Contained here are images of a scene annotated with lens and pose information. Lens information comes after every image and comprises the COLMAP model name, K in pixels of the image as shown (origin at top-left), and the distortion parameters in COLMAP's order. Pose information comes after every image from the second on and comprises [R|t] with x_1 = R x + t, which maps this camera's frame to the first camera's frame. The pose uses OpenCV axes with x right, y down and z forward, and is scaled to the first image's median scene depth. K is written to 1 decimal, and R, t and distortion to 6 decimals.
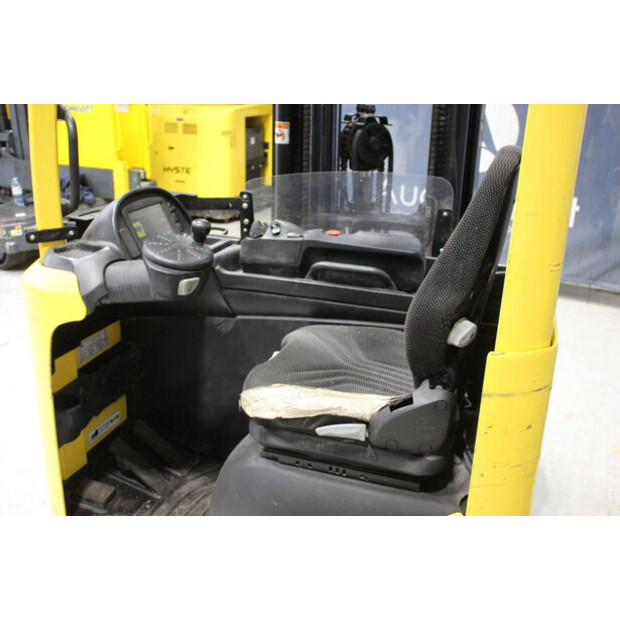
lens RADIAL K [[657.8, 0, 310.5], [0, 657.8, 309.5], [0, 0, 1]] dist [-0.034768, 0.000000]
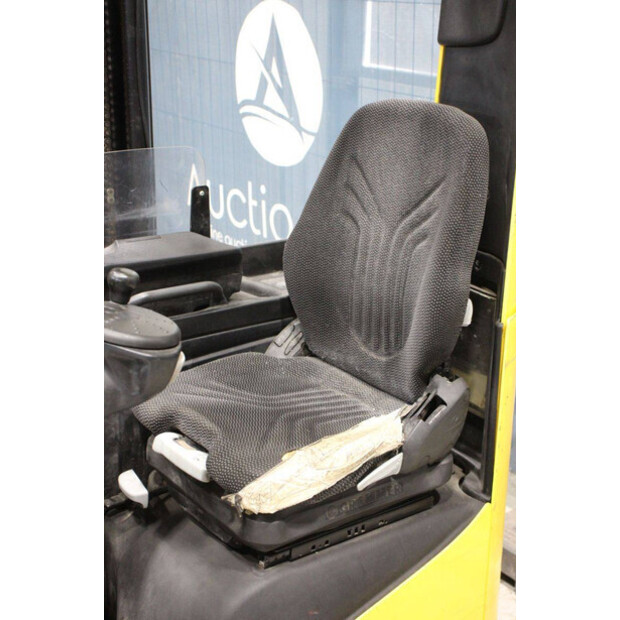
lens RADIAL K [[1000.4, 0, 307.7], [0, 1000.4, 305.3], [0, 0, 1]] dist [0.103082, 0.000000]
pose [[0.585429, -0.273144, 0.763326, -0.691619], [0.266835, 0.953995, 0.136724, -0.158309], [-0.765554, 0.123640, 0.631380, 0.205512]]
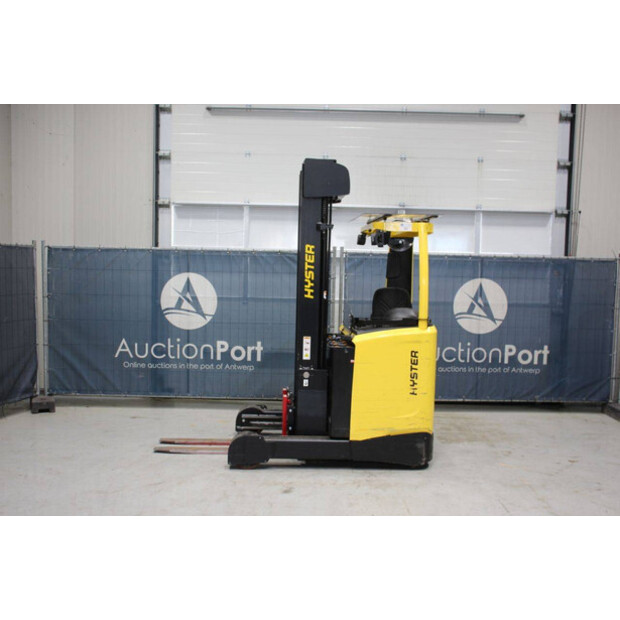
lens RADIAL K [[657.8, 0, 311.2], [0, 657.8, 308.4], [0, 0, 1]] dist [-0.034768, 0.000000]
pose [[-0.372352, -0.091042, 0.923615, -3.194439], [0.276653, 0.939046, 0.204095, -0.992991], [-0.885899, 0.331516, -0.324469, 2.469769]]
